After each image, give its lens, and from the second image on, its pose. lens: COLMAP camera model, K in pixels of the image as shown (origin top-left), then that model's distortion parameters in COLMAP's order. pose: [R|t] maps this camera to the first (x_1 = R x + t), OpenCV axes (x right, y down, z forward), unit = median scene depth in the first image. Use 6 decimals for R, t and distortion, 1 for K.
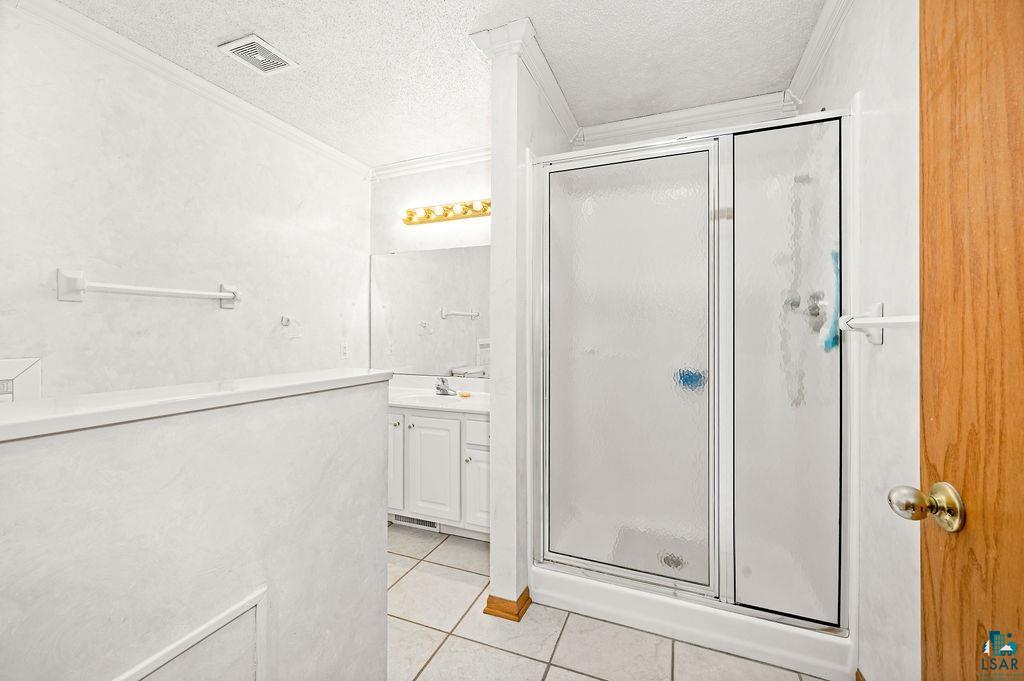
lens RADIAL K [[407.7, 0, 512.8], [0, 407.7, 335.0], [0, 0, 1]] dist [-0.001935, -0.000354]
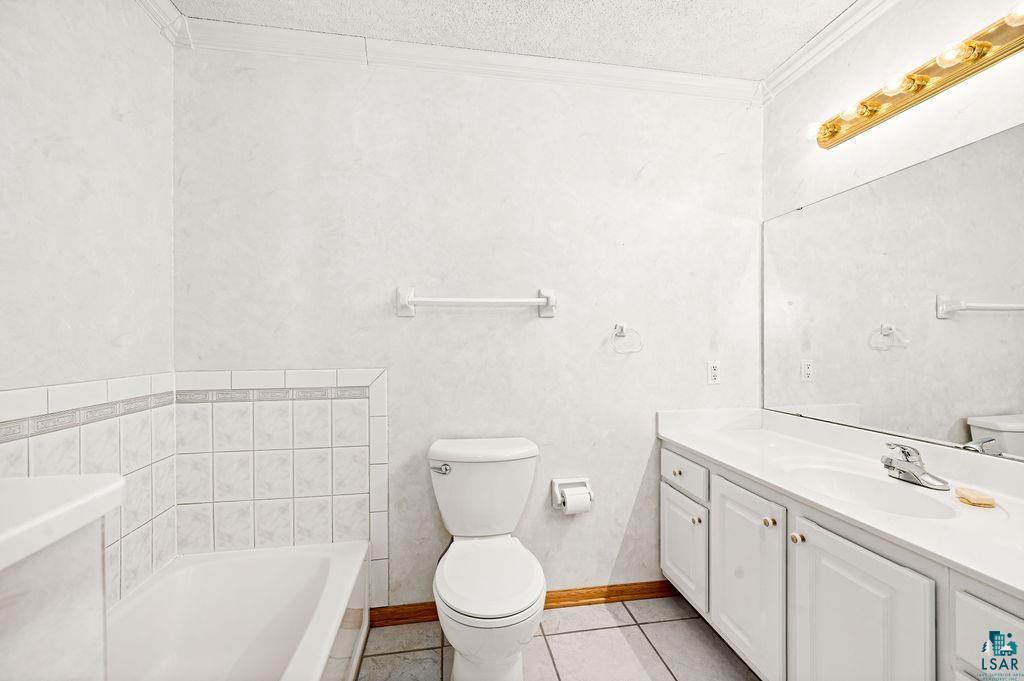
lens RADIAL K [[407.7, 0, 511.7], [0, 407.7, 347.8], [0, 0, 1]] dist [-0.001935, -0.000354]
pose [[0.514233, 0.000482, -0.857651, -0.009590], [-0.003085, 0.999994, -0.001288, 0.000000], [0.857645, 0.003308, 0.514231, 0.401860]]
